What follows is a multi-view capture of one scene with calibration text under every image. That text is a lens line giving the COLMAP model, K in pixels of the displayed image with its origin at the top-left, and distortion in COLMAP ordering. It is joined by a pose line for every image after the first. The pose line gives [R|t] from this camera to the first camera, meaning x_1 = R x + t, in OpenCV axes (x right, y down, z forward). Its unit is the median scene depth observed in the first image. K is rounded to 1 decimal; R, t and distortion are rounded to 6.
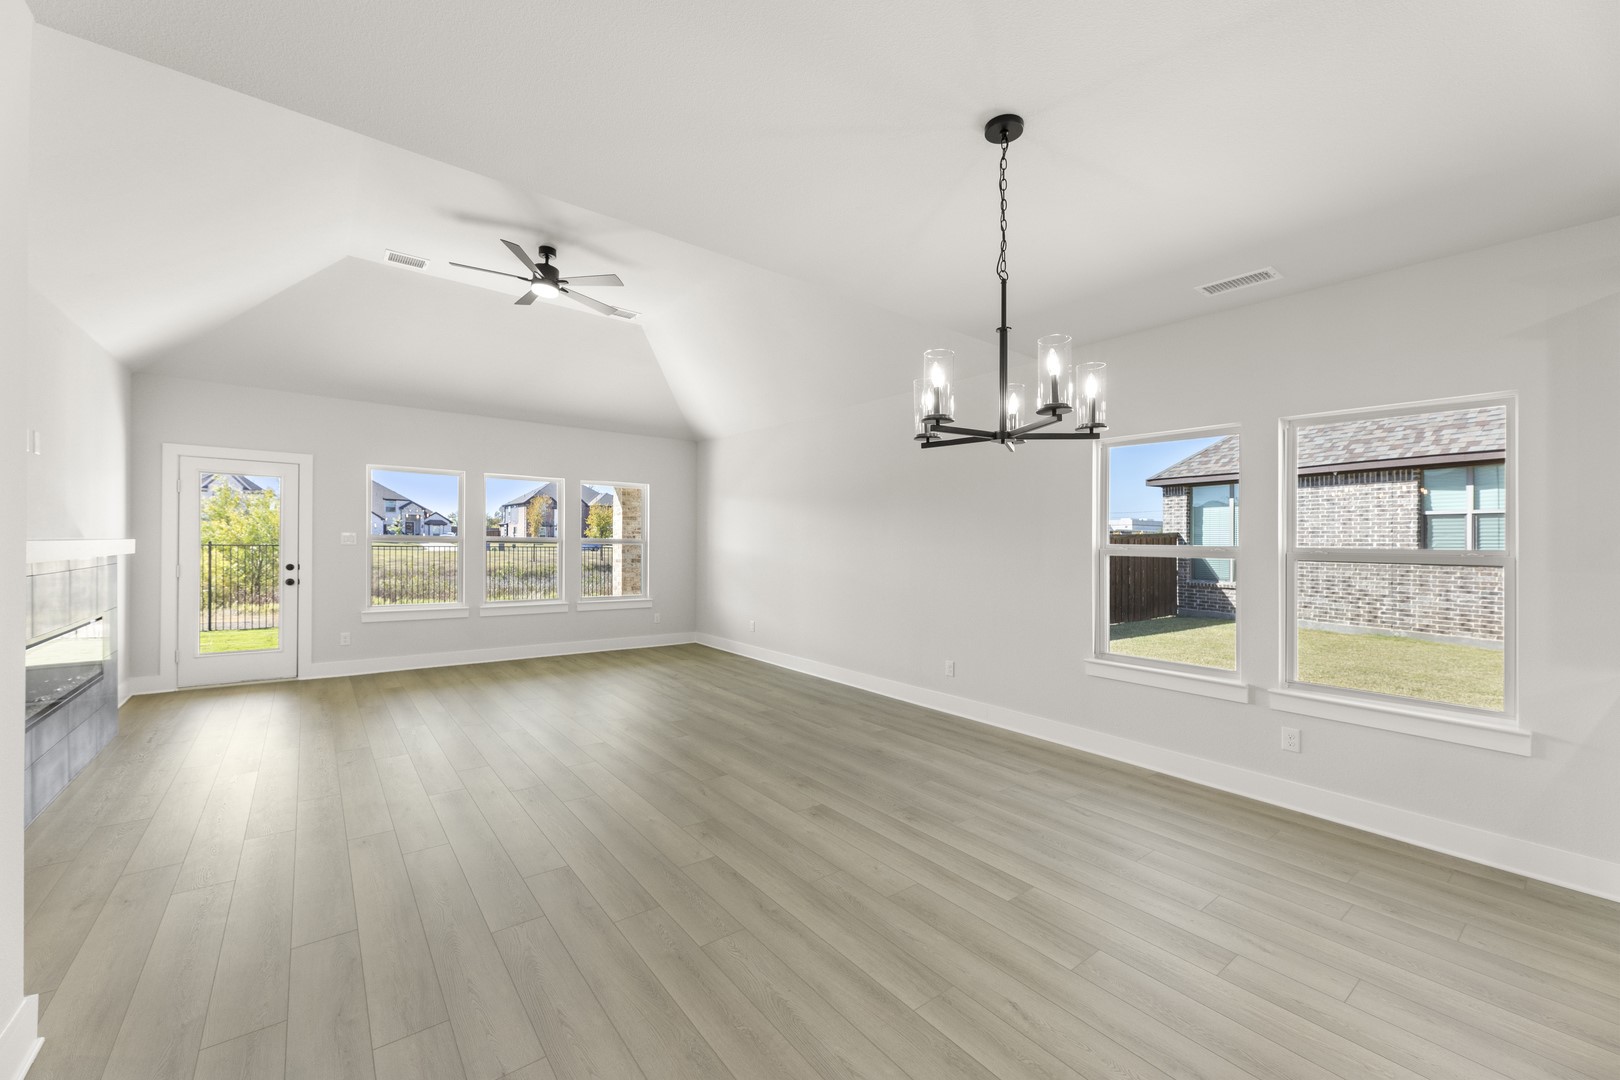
lens RADIAL K [[642.4, 0, 813.3], [0, 642.4, 545.5], [0, 0, 1]] dist [0.002014, 0.000206]
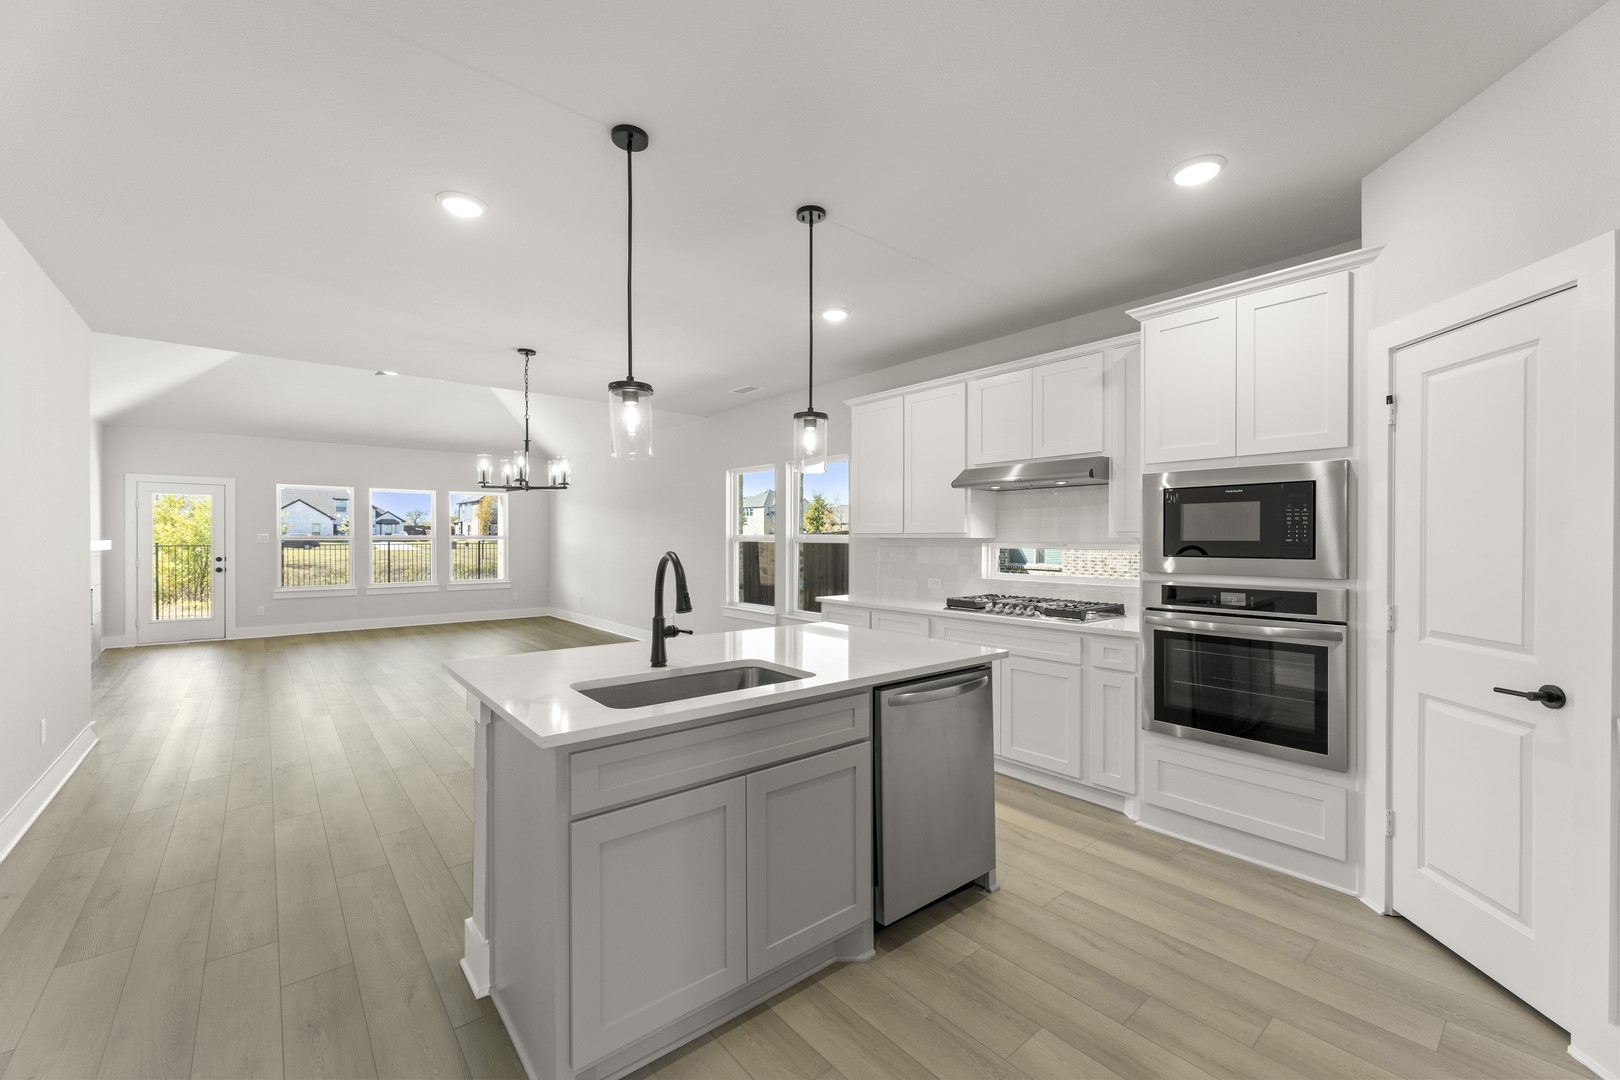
lens RADIAL K [[649.9, 0, 812.7], [0, 649.9, 535.5], [0, 0, 1]] dist [-0.001828, -0.000069]
pose [[0.999092, -0.014049, 0.040225, 0.417672], [0.014287, 0.999882, -0.005644, 0.008651], [-0.040141, 0.006213, 0.999175, -0.458225]]
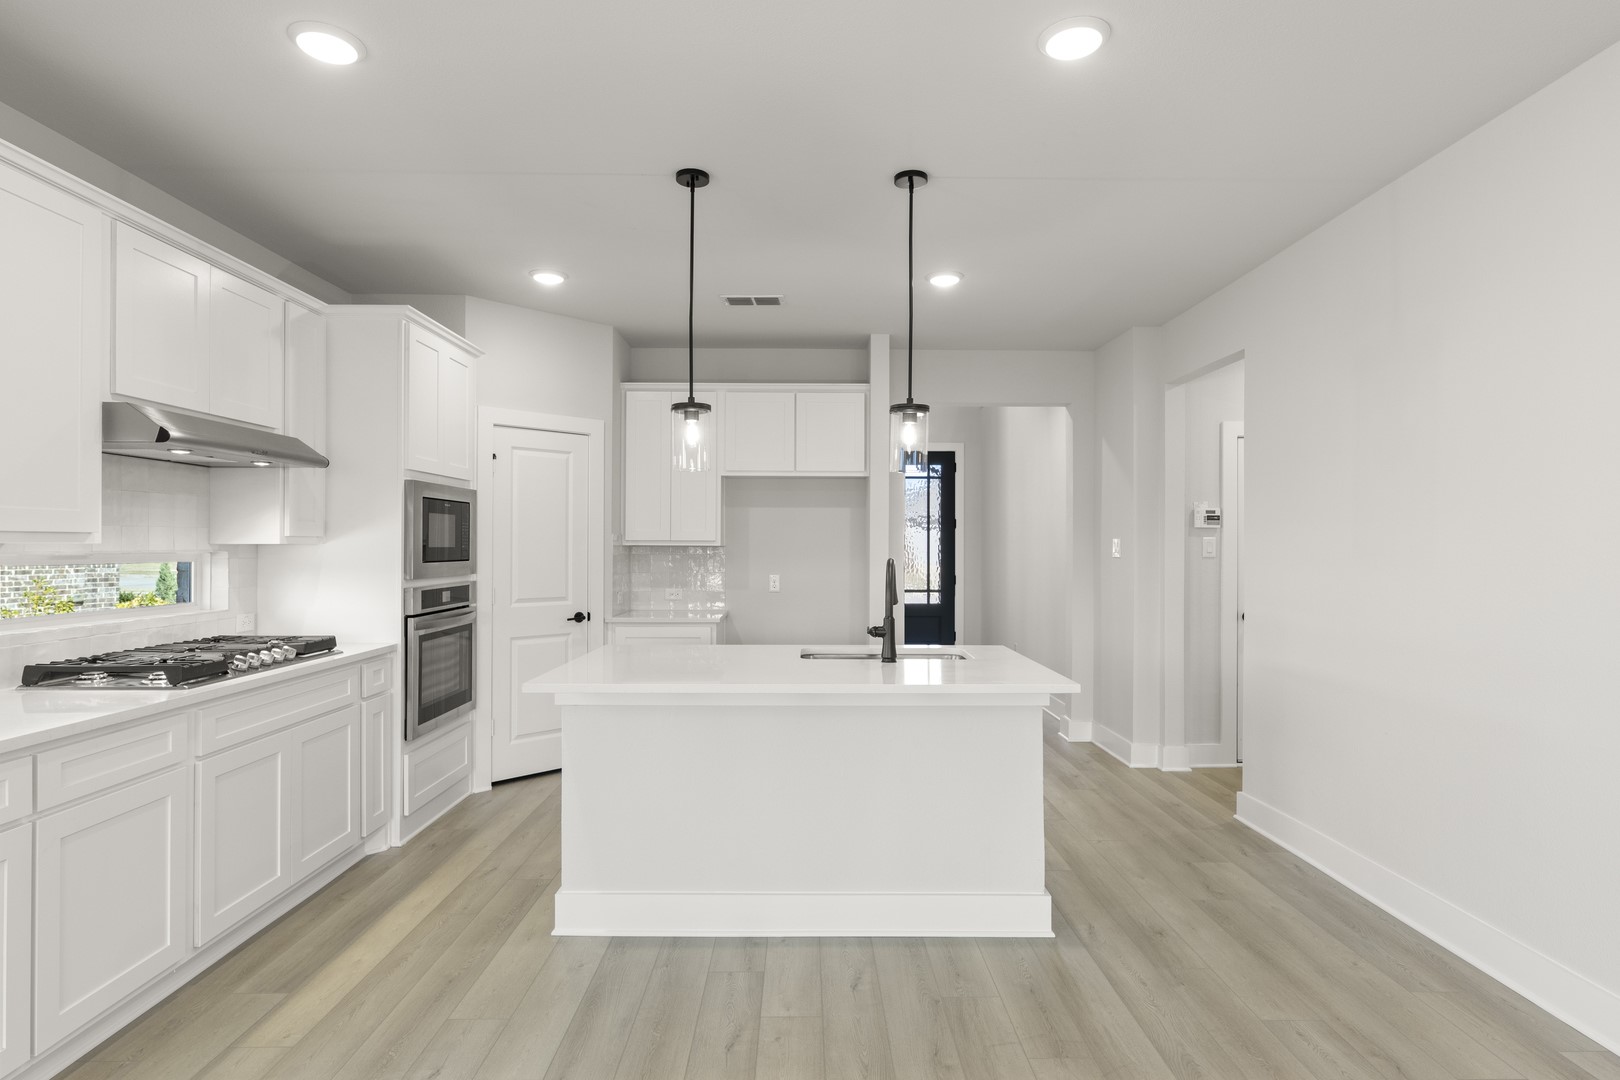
lens RADIAL K [[849.2, 0, 808.1], [0, 849.2, 560.9], [0, 0, 1]] dist [0.000900, -0.000287]
pose [[-0.792088, -0.029273, 0.609705, 0.066110], [-0.014062, 0.999459, 0.029717, 0.000200], [-0.610245, 0.014965, -0.792071, 0.356547]]
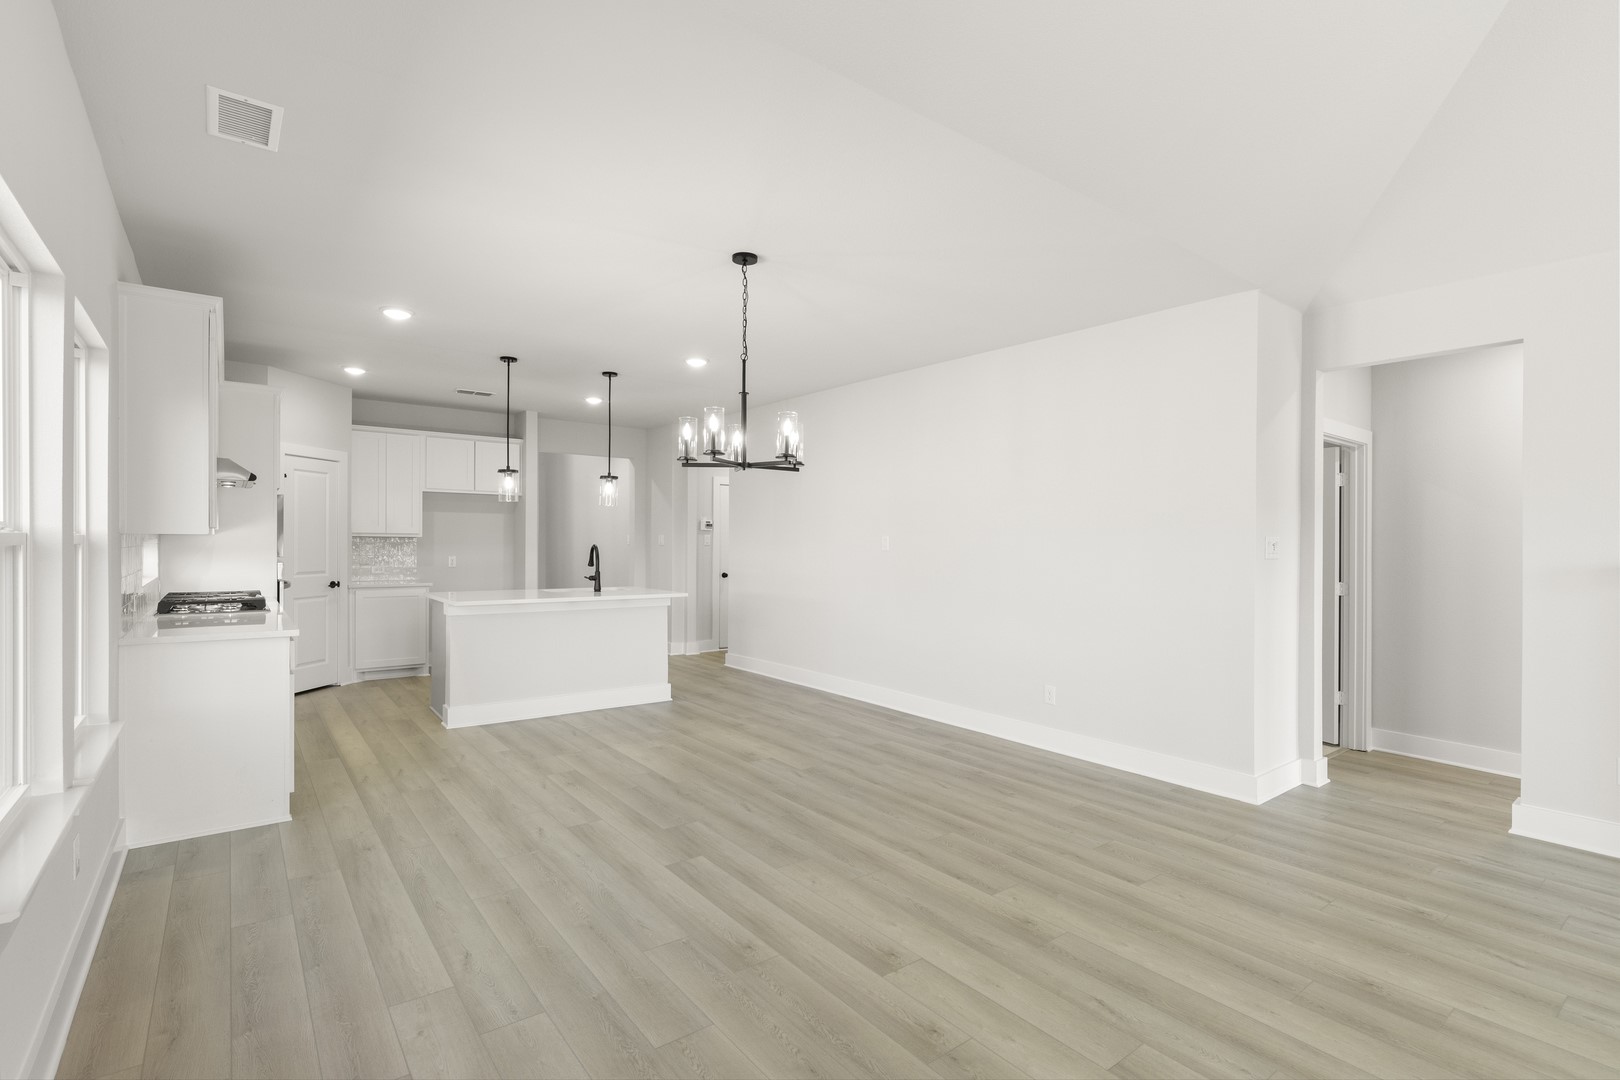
lens RADIAL K [[765.4, 0, 813.9], [0, 765.4, 537.8], [0, 0, 1]] dist [-0.001264, -0.000498]
pose [[-0.999617, -0.026689, 0.007363, 0.045822], [-0.026702, 0.999642, -0.001571, -0.001474], [-0.007319, -0.001767, -0.999972, 0.951426]]
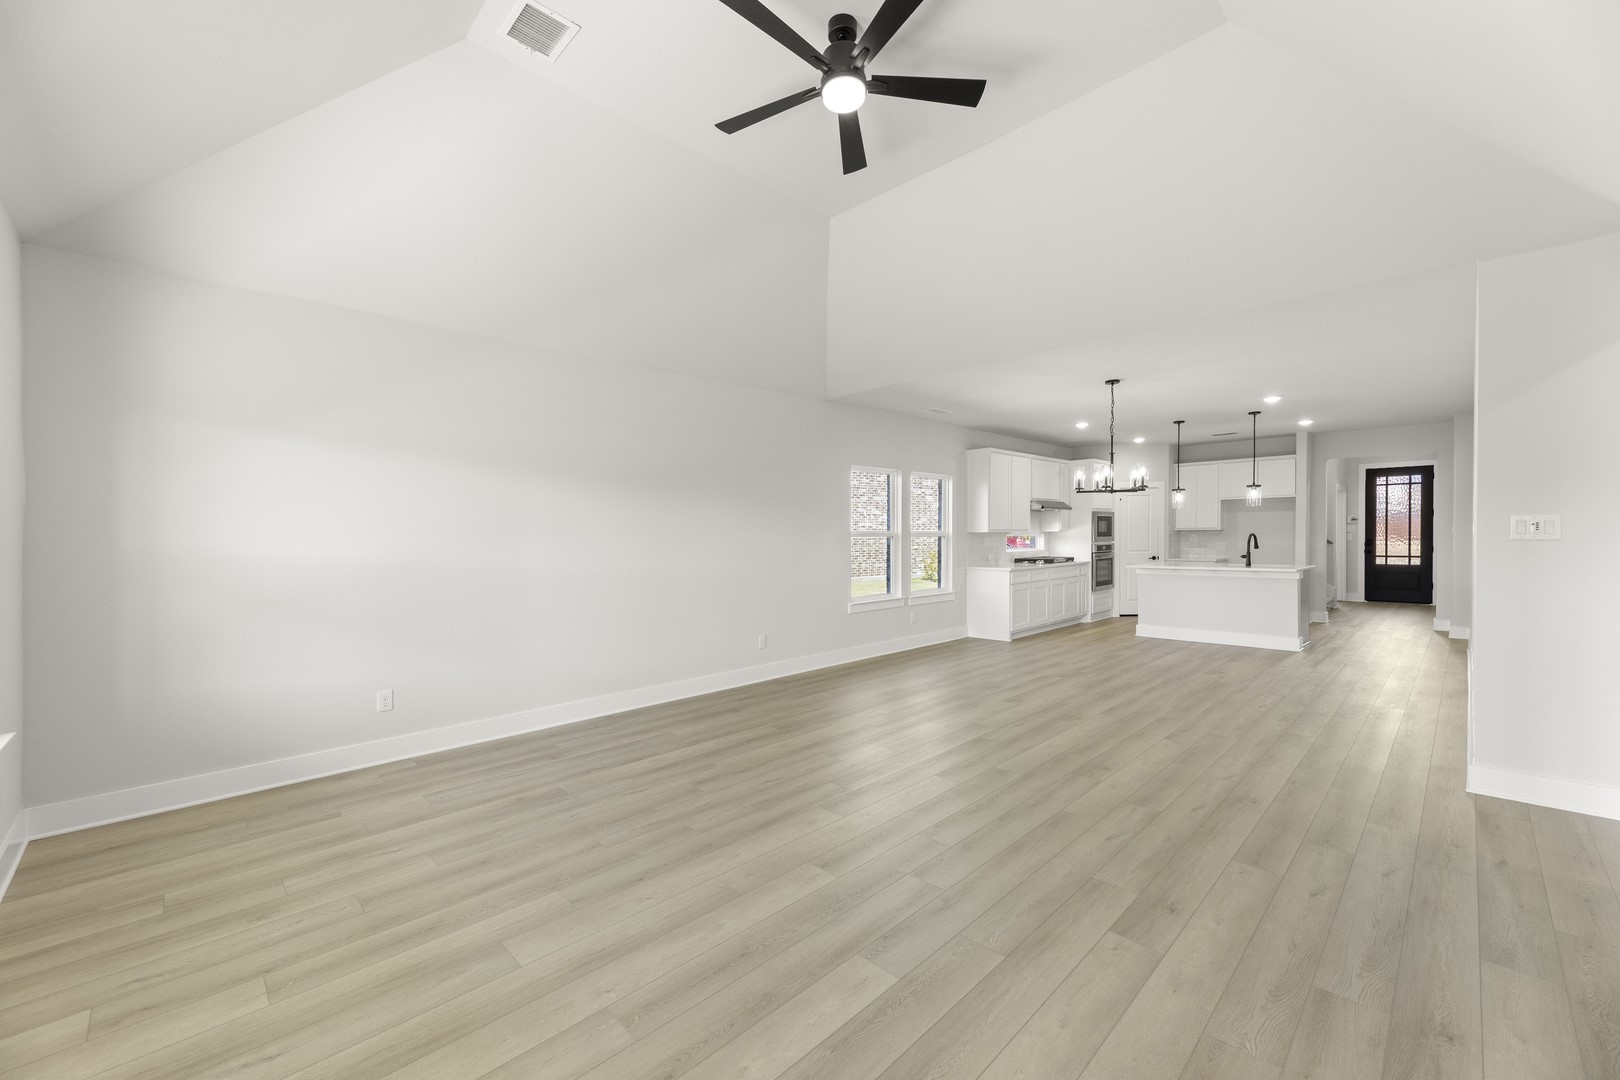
lens RADIAL K [[648.5, 0, 824.7], [0, 648.5, 538.7], [0, 0, 1]] dist [0.001319, 0.000011]
pose [[-0.125335, -0.021564, 0.991880, -0.814341], [0.011399, 0.999666, 0.023173, -0.014746], [-0.992049, 0.014211, -0.125047, 0.893057]]
